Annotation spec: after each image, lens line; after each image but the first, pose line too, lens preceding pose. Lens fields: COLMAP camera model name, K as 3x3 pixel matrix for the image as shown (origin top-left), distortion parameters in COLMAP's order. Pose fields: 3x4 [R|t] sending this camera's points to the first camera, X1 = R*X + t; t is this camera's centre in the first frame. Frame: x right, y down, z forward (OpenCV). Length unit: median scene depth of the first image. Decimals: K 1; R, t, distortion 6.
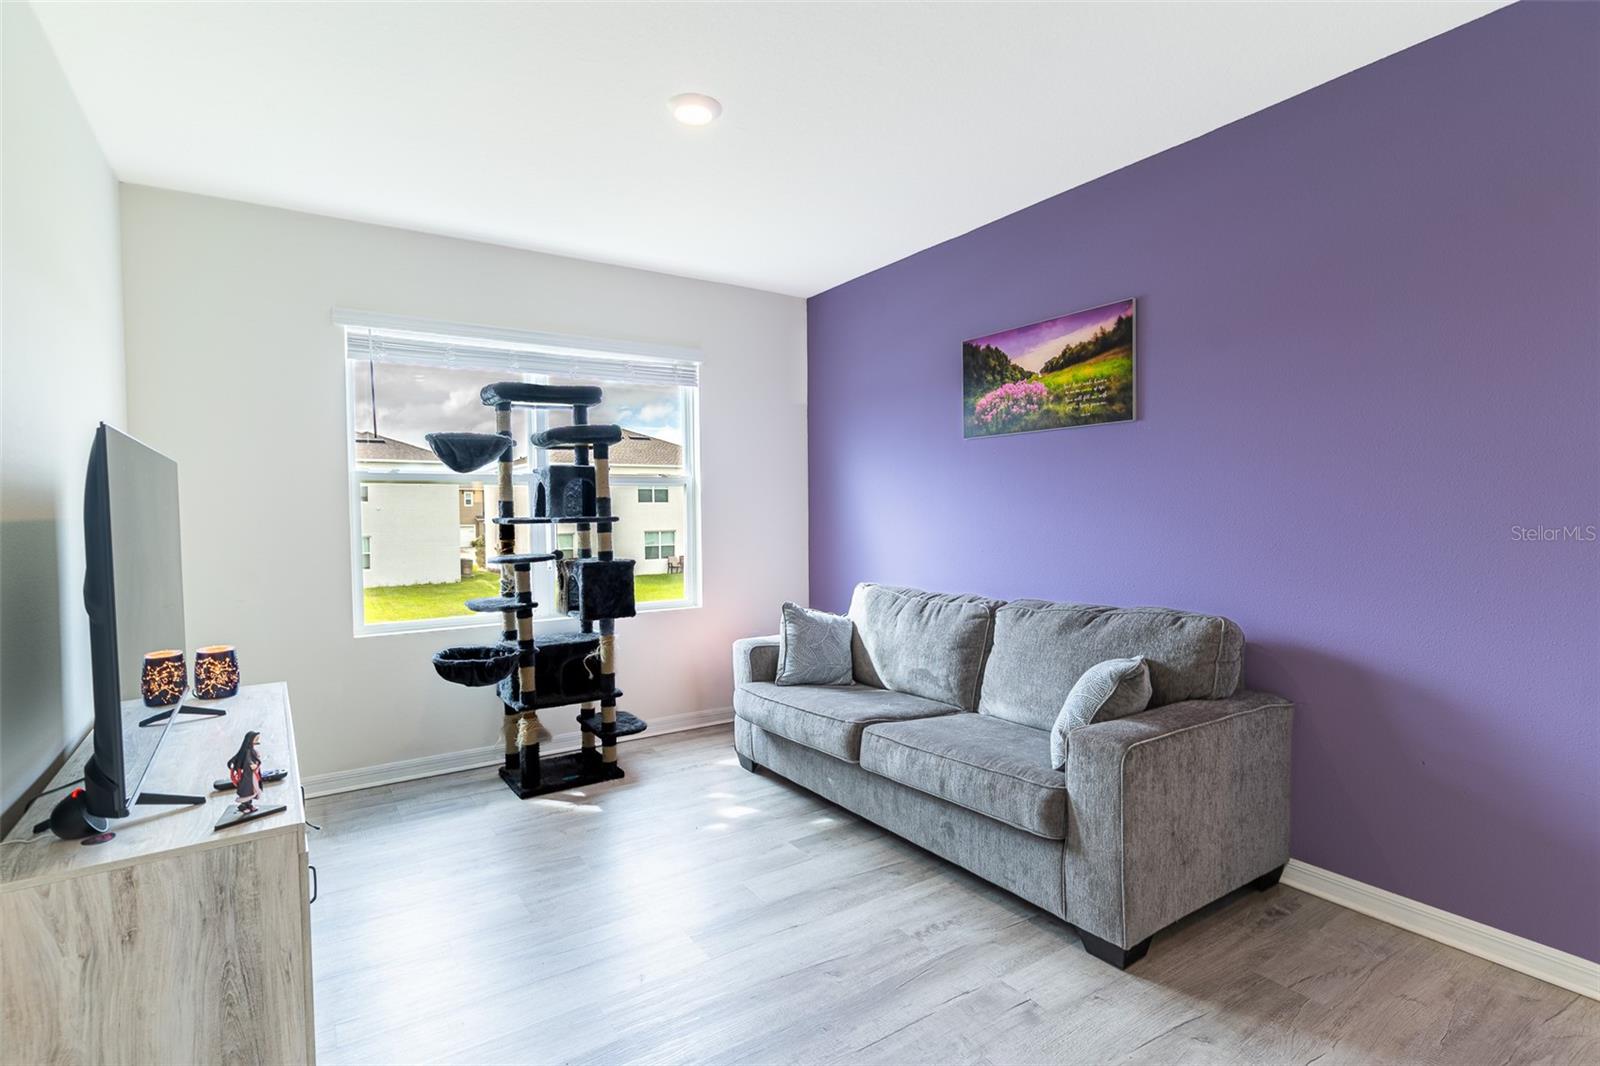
lens RADIAL K [[777.8, 0, 792.6], [0, 777.8, 533.0], [0, 0, 1]] dist [0.001124, 0.000265]
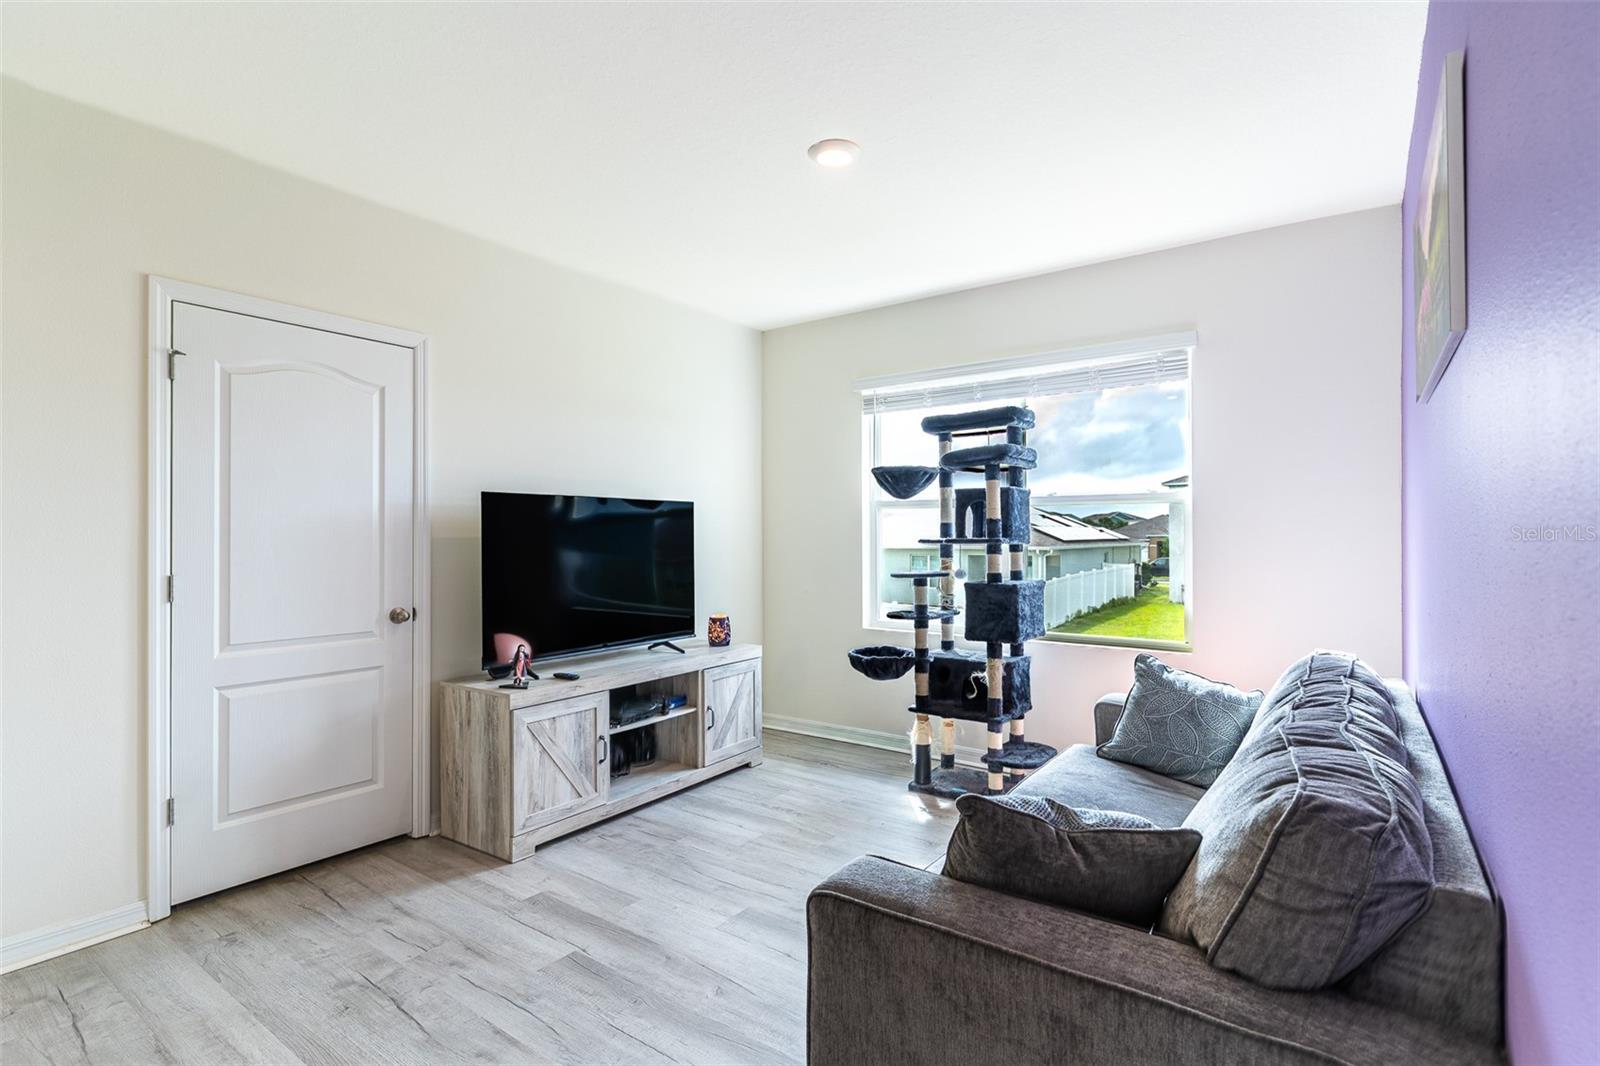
lens RADIAL K [[777.8, 0, 792.6], [0, 777.8, 533.0], [0, 0, 1]] dist [0.001124, 0.000265]
pose [[0.343103, 0.008801, -0.939257, 0.629967], [-0.030318, 0.999539, -0.001708, -0.018663], [0.938809, 0.029062, 0.343211, 0.443217]]
